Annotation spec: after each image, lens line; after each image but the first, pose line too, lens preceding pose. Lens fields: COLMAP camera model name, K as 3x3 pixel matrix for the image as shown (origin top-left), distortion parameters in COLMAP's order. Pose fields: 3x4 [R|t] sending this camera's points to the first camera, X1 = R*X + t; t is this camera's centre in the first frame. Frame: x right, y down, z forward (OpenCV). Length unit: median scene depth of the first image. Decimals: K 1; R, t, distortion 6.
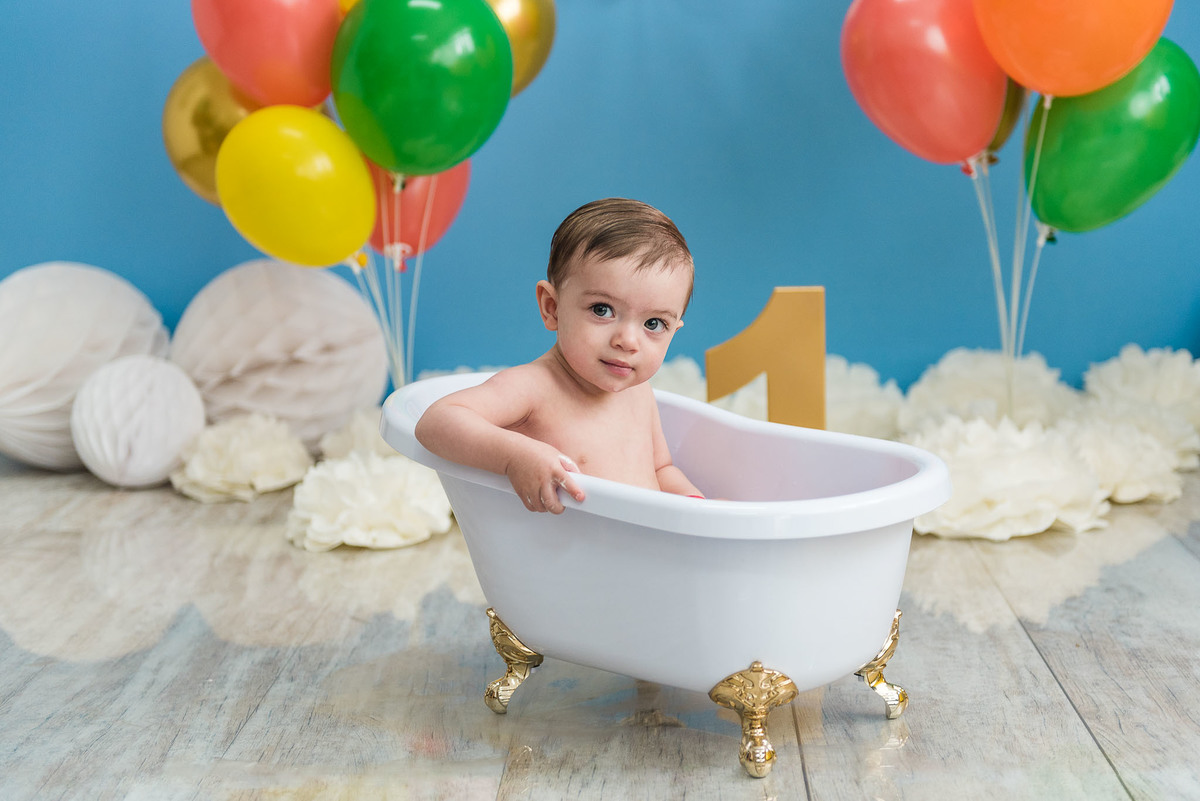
lens RADIAL K [[2031.1, 0, 605.9], [0, 2031.1, 396.1], [0, 0, 1]] dist [0.010583, 0.000000]
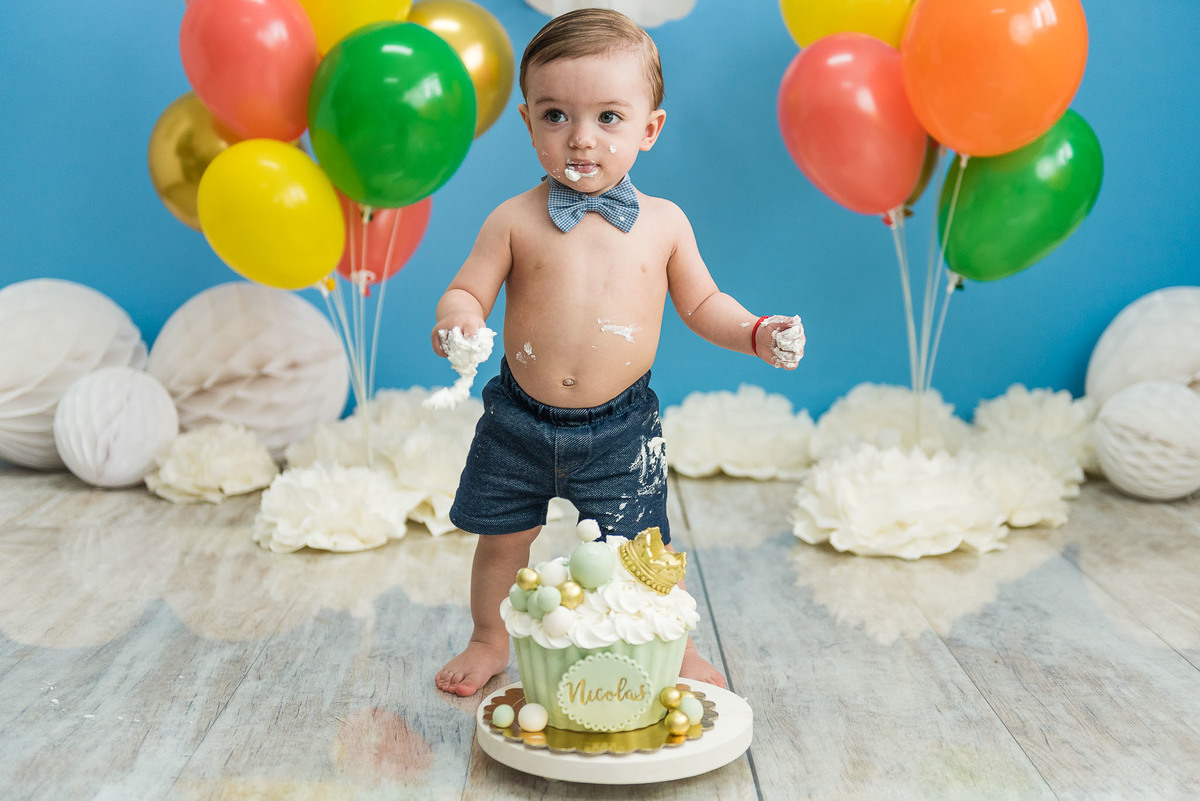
lens RADIAL K [[1721.7, 0, 602.6], [0, 1721.7, 403.9], [0, 0, 1]] dist [-0.015320, 0.000000]
pose [[0.998240, 0.030144, 0.051067, -0.021489], [-0.029750, 0.999522, -0.008465, 0.000191], [-0.051298, 0.006931, 0.998659, 0.081354]]
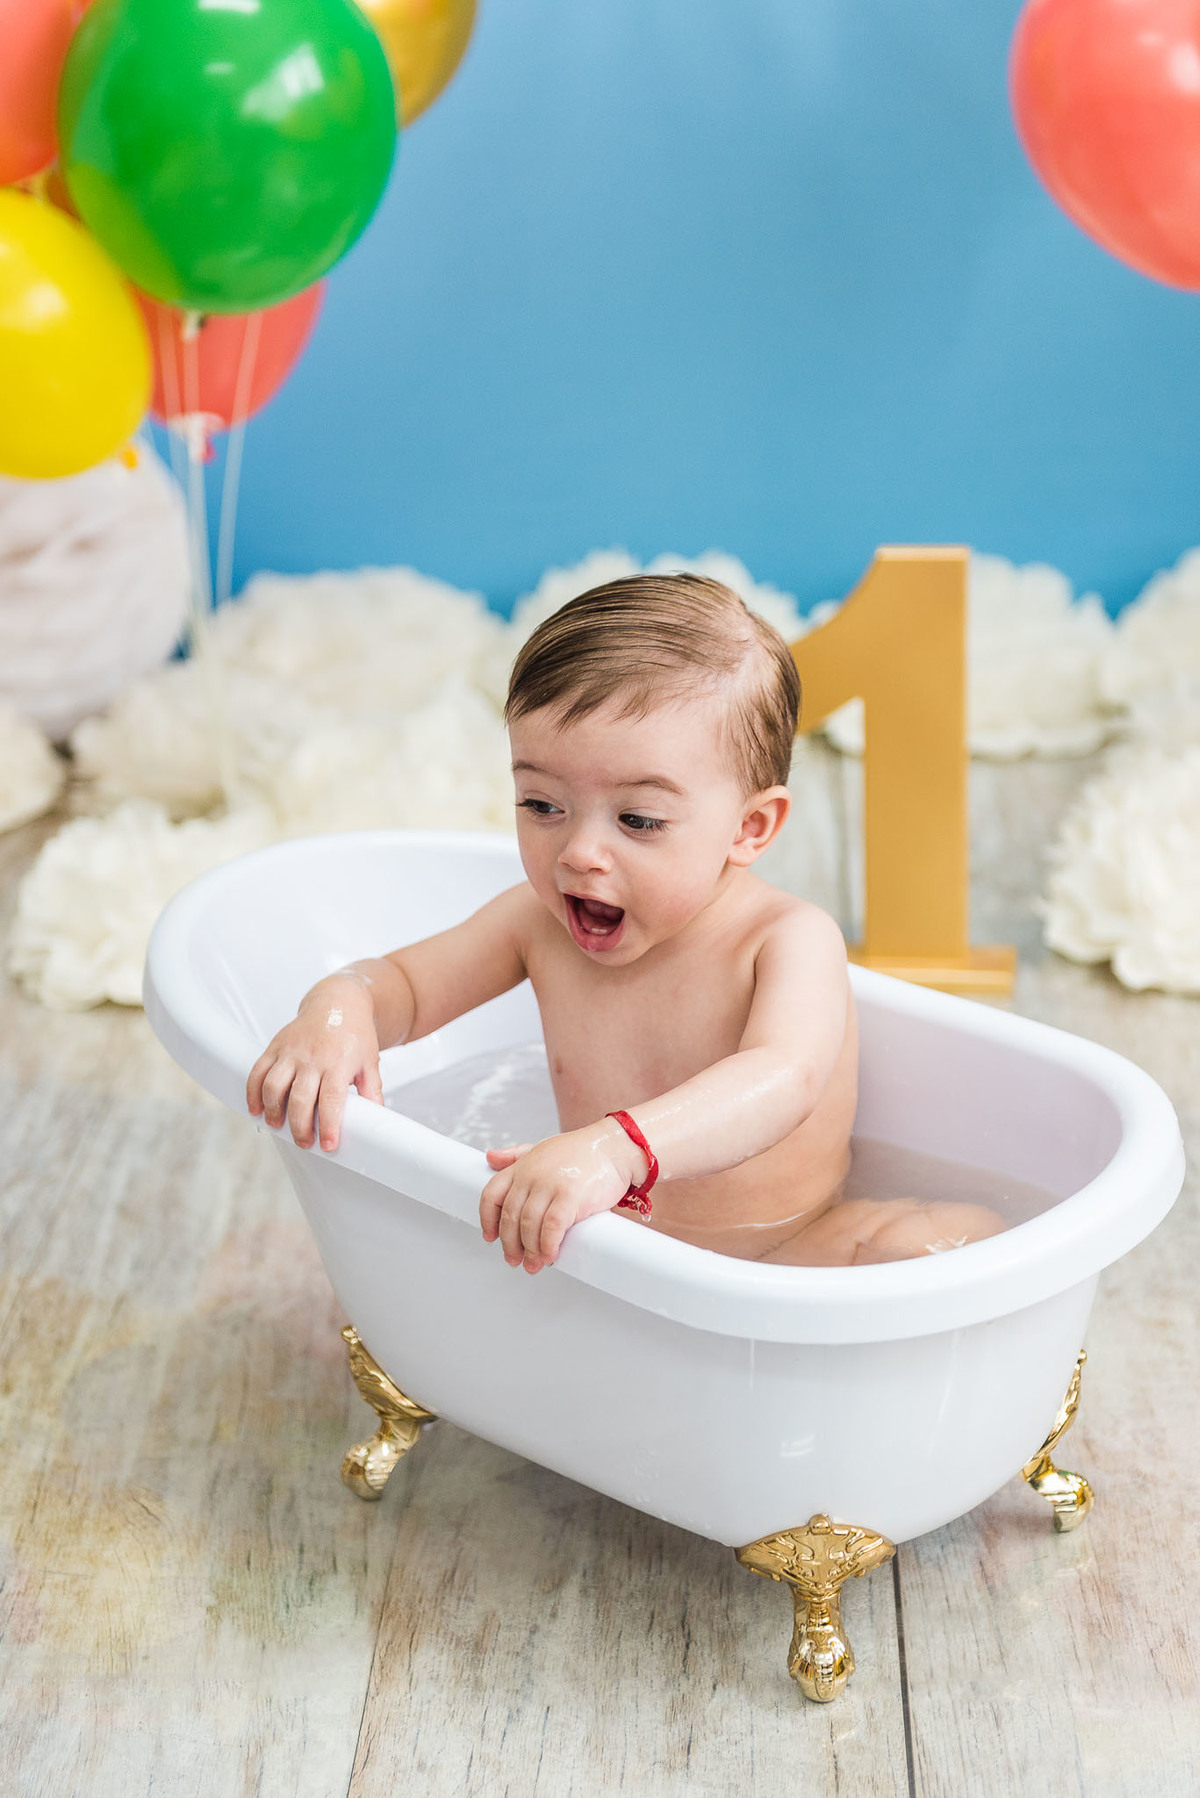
lens RADIAL K [[3397.1, 0, 598.4], [0, 3397.1, 901.8], [0, 0, 1]] dist [0.025220, 0.000000]
pose [[0.999970, -0.003386, -0.006910, 0.013488], [0.004745, 0.978273, 0.207267, -0.148976], [0.006058, -0.207293, 0.978260, 0.081533]]
